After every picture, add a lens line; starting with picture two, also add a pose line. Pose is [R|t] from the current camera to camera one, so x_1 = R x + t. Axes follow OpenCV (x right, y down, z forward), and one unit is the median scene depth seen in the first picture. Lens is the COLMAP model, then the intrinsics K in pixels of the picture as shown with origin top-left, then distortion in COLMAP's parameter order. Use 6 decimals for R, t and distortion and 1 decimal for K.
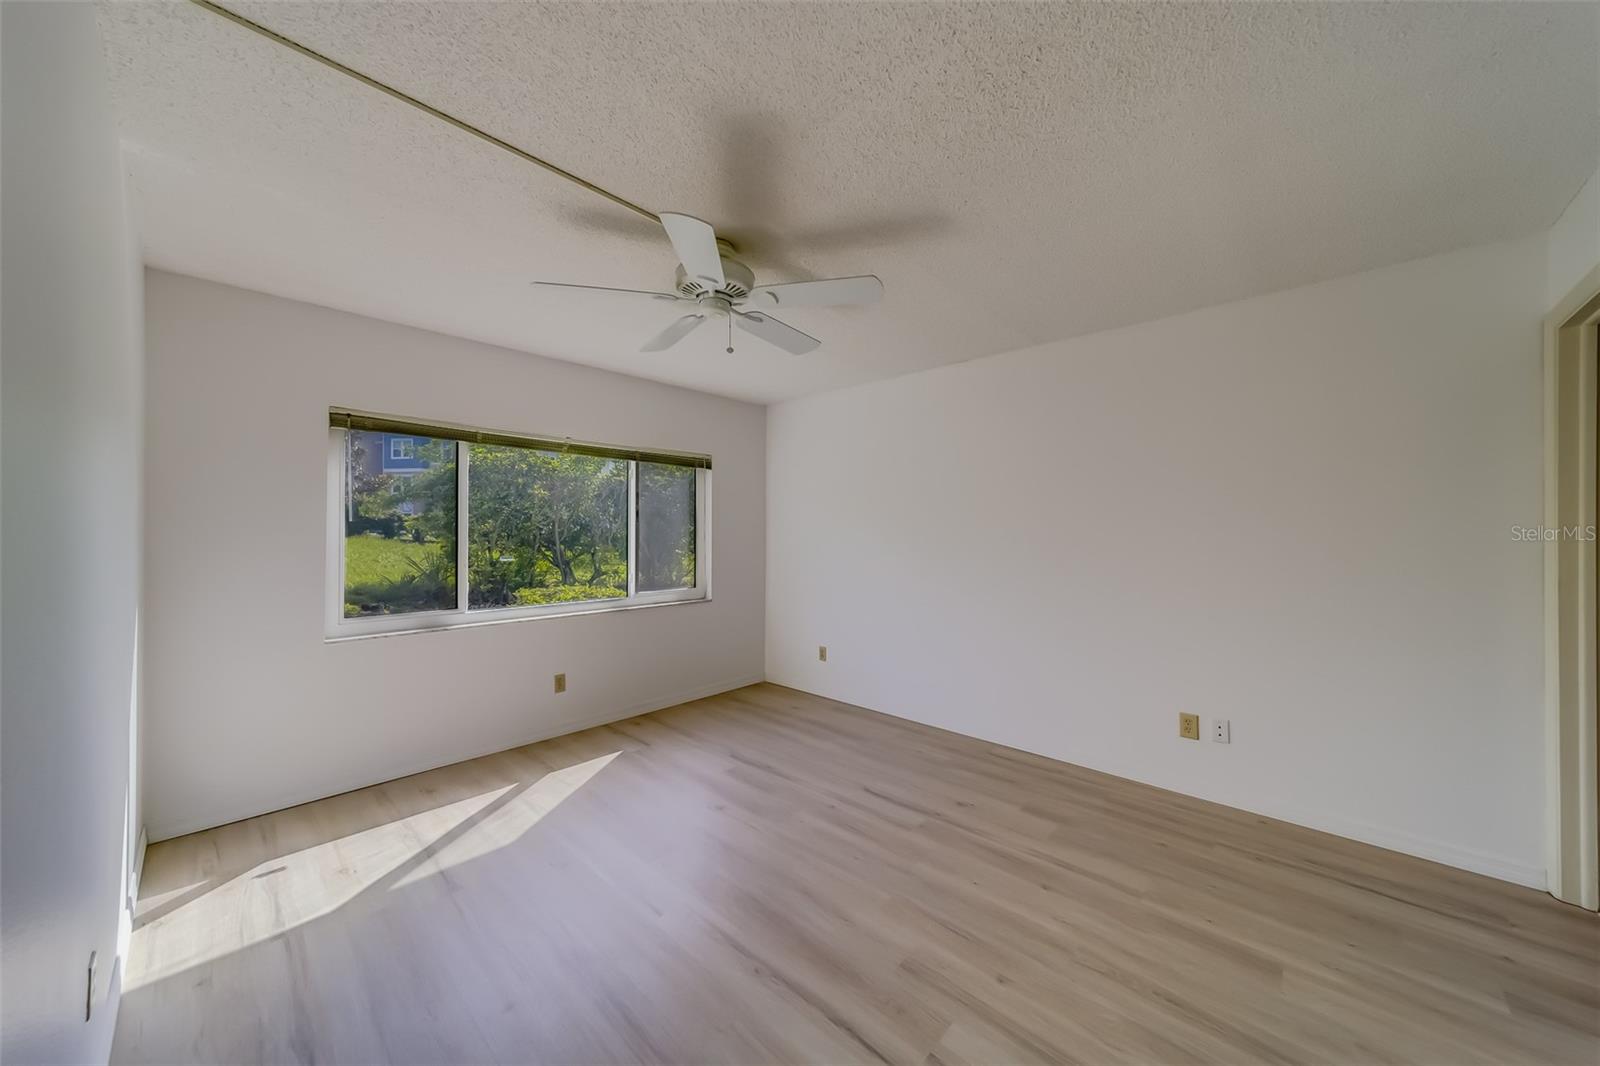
lens RADIAL K [[573.1, 0, 800.0], [0, 573.1, 533.0], [0, 0, 1]] dist [0.007173, -0.000315]
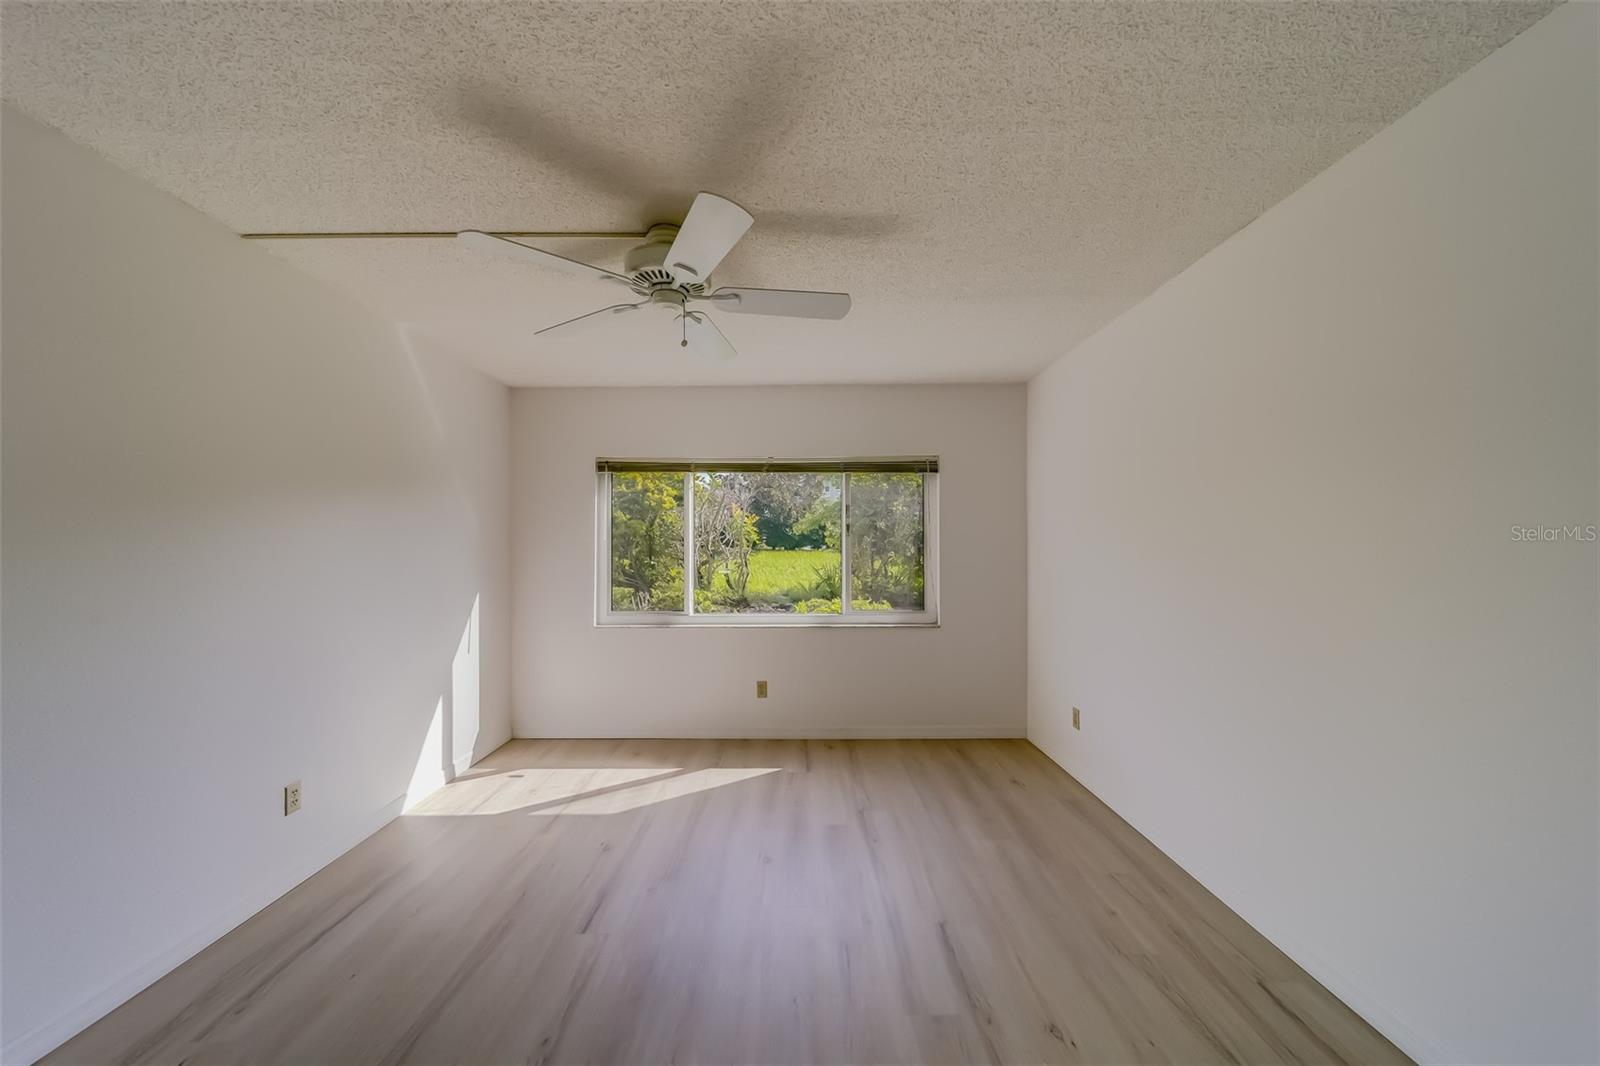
lens RADIAL K [[571.5, 0, 792.5], [0, 571.5, 544.2], [0, 0, 1]] dist [0.006758, -0.000028]
pose [[0.665475, -0.007534, -0.746382, 0.543575], [0.003847, 0.999970, -0.006664, 0.000551], [0.746410, 0.001564, 0.665484, 0.445041]]
